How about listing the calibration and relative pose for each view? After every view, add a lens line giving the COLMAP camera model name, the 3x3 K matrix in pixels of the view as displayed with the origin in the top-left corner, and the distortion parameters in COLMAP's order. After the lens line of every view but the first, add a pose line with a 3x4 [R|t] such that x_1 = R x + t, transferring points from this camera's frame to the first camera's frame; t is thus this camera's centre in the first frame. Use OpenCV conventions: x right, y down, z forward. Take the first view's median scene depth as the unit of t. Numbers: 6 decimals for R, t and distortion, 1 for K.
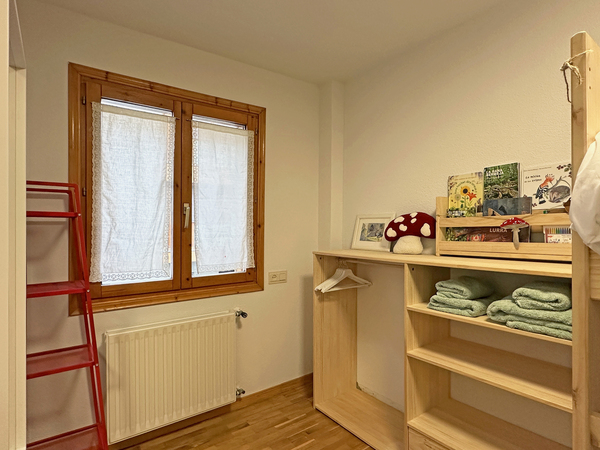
lens RADIAL K [[333.4, 0, 303.4], [0, 333.4, 228.3], [0, 0, 1]] dist [-0.001569, -0.000905]
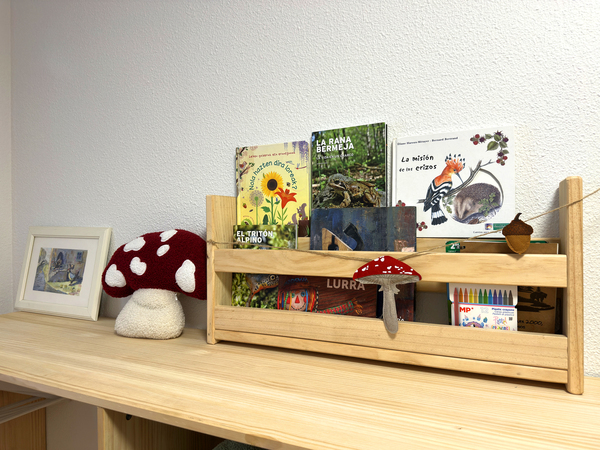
lens RADIAL K [[425.7, 0, 278.1], [0, 425.7, 224.6], [0, 0, 1]] dist [0.000658, 0.000012]
pose [[0.891630, -0.008907, 0.452677, 0.251542], [0.005250, 0.999943, 0.009334, -0.067363], [-0.452734, -0.005945, 0.891626, 0.523630]]
